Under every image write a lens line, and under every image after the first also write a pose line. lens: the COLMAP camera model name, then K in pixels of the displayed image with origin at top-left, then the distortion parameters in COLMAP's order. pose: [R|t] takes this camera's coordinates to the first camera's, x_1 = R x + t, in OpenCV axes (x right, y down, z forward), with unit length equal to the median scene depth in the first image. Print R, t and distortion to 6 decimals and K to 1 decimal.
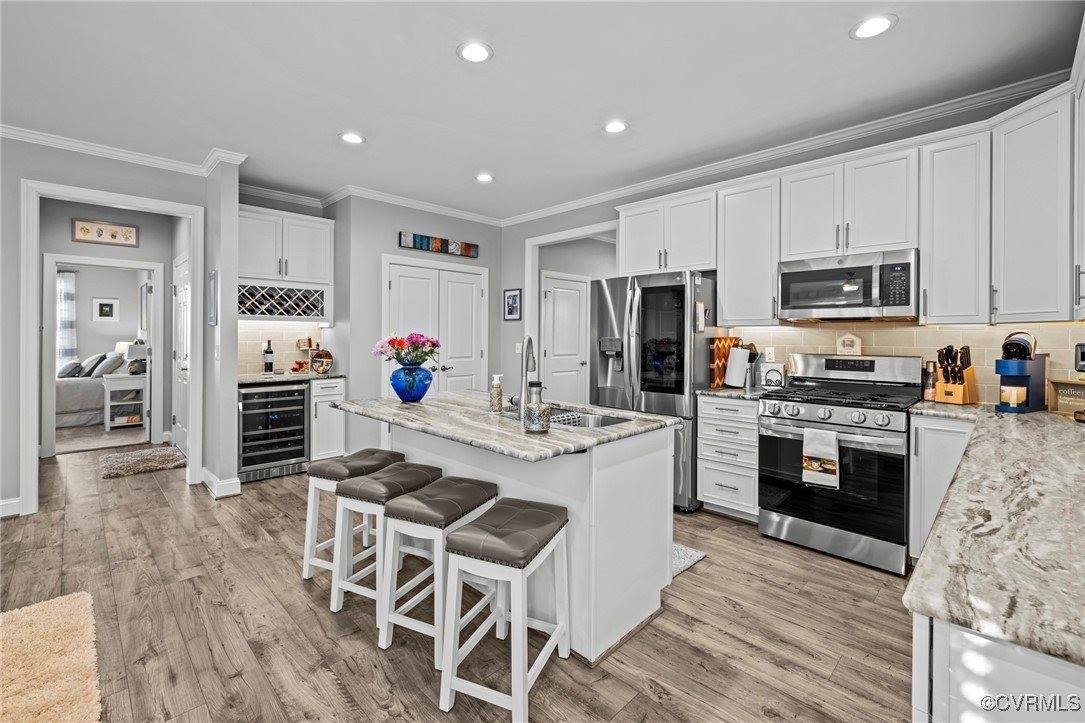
lens RADIAL K [[465.3, 0, 528.4], [0, 465.3, 334.3], [0, 0, 1]] dist [-0.007254, 0.001267]
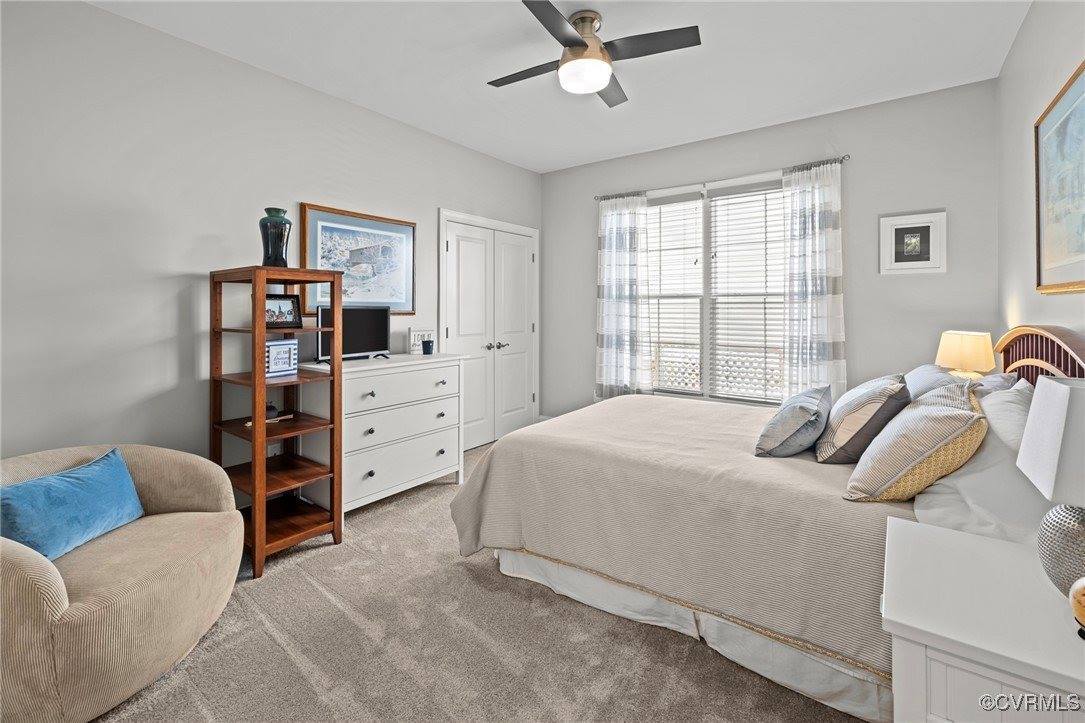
lens RADIAL K [[465.3, 0, 539.6], [0, 465.3, 308.3], [0, 0, 1]] dist [-0.007254, 0.001267]
pose [[0.147398, -0.006111, -0.989058, -1.053155], [0.003428, 0.999978, -0.005667, 0.002885], [0.989071, -0.002555, 0.147416, 1.163296]]
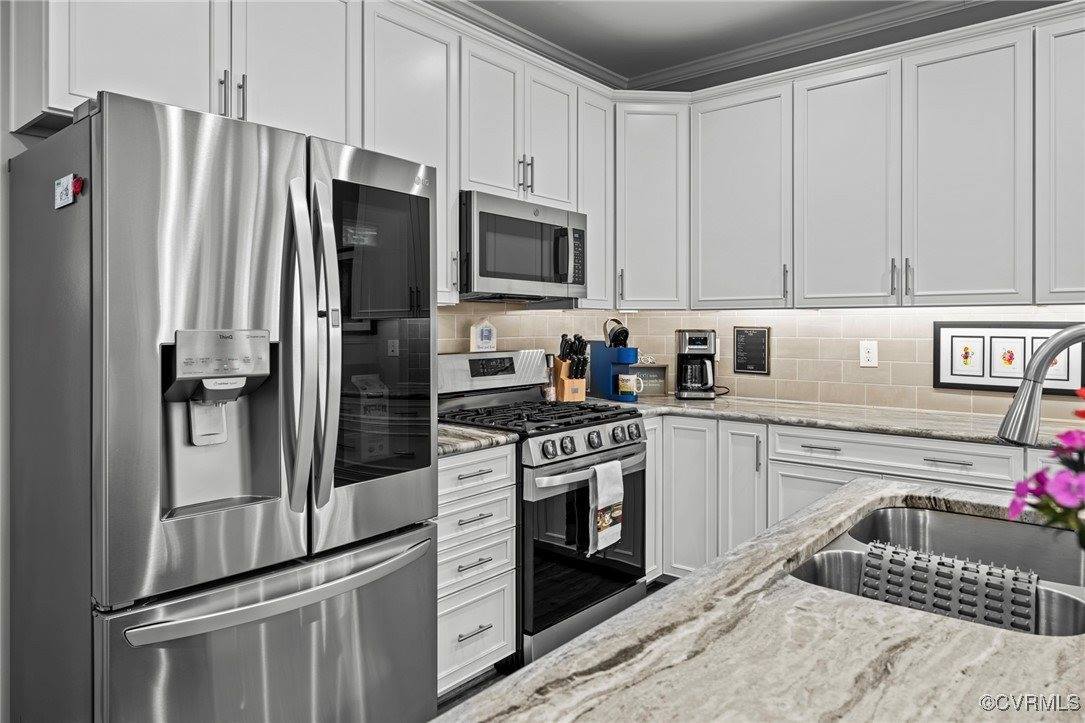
lens RADIAL K [[699.5, 0, 542.5], [0, 699.5, 328.6], [0, 0, 1]] dist [-0.002010, -0.000646]
pose [[-0.097037, -0.008826, 0.995242, -0.208035], [-0.004766, 0.999953, 0.008403, 0.002020], [-0.995269, -0.003928, -0.097075, 0.684987]]
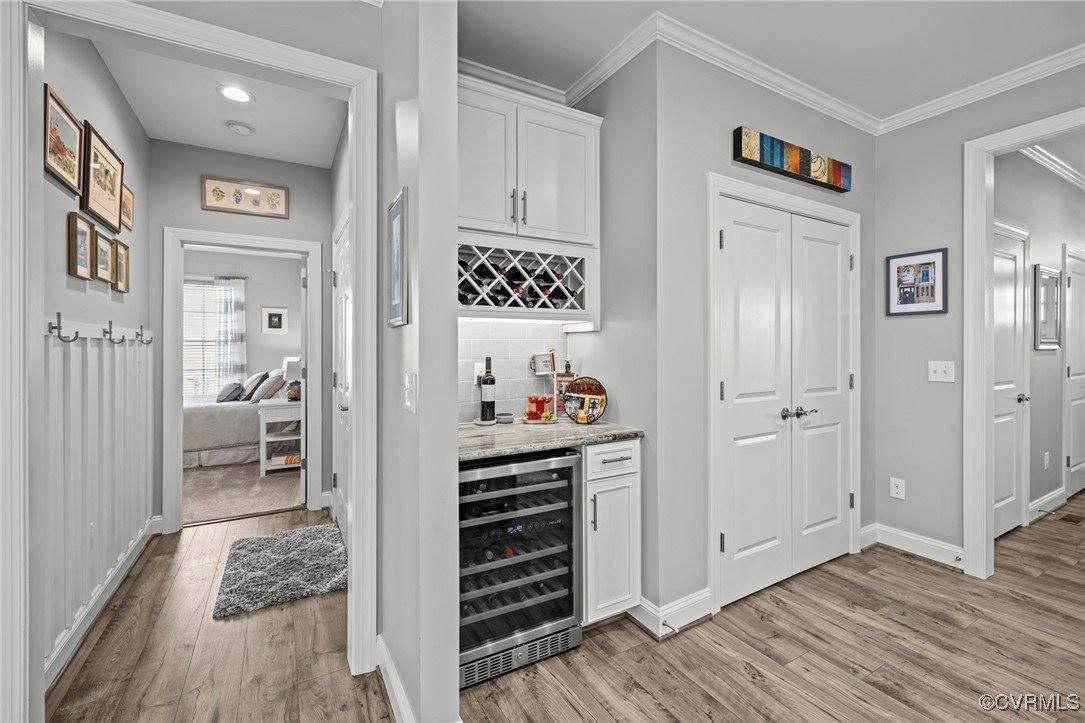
lens RADIAL K [[465.3, 0, 542.9], [0, 465.3, 344.8], [0, 0, 1]] dist [-0.007254, 0.001267]
pose [[0.966806, -0.008513, -0.255369, -0.364358], [0.008137, 0.999964, -0.002531, 0.000495], [0.255381, 0.000369, 0.966840, 0.513246]]
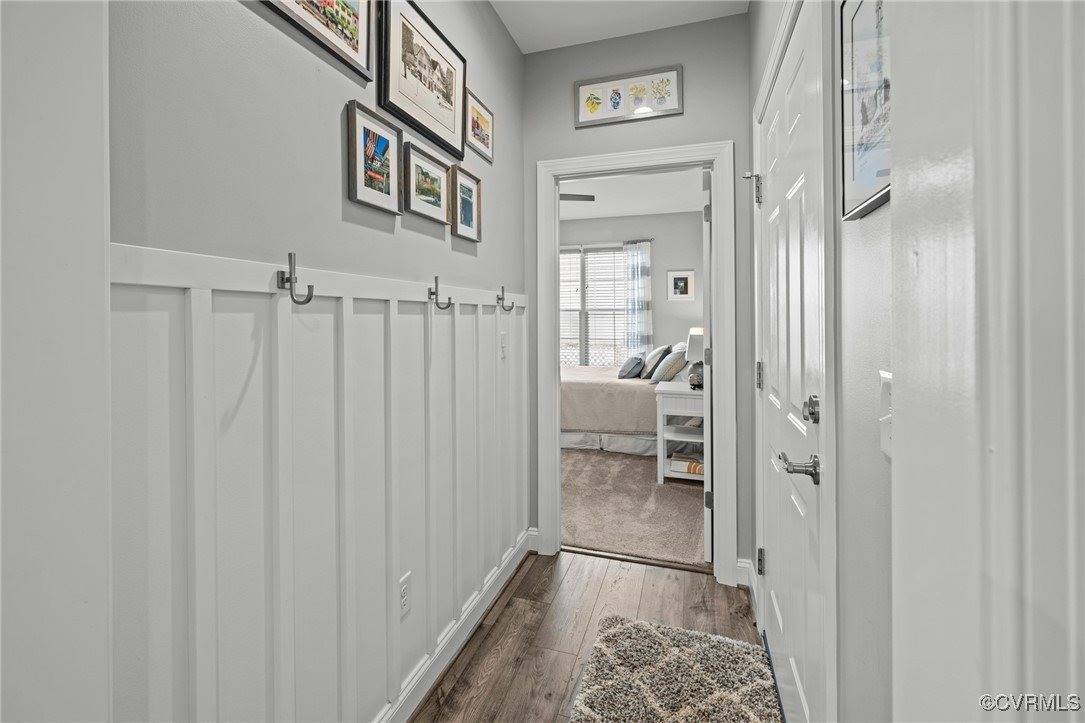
lens RADIAL K [[465.3, 0, 543.4], [0, 465.3, 310.7], [0, 0, 1]] dist [-0.007254, 0.001267]
pose [[0.465422, -0.018119, -0.884904, -0.609540], [0.007495, 0.999835, -0.016531, 0.001230], [0.885057, 0.001061, 0.465481, 0.796144]]
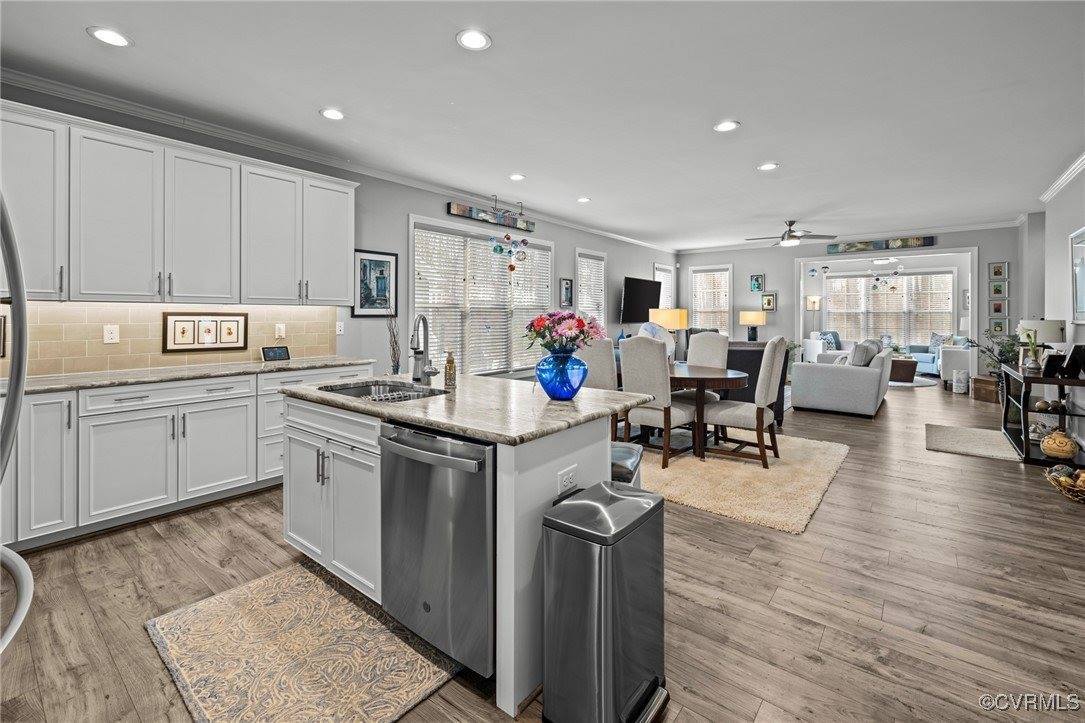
lens RADIAL K [[465.3, 0, 541.4], [0, 465.3, 318.5], [0, 0, 1]] dist [-0.007254, 0.001267]
pose [[-0.992128, -0.004413, -0.125147, -0.070747], [-0.004708, 0.999987, 0.002063, 0.004847], [0.125136, 0.002636, -0.992136, 1.026233]]
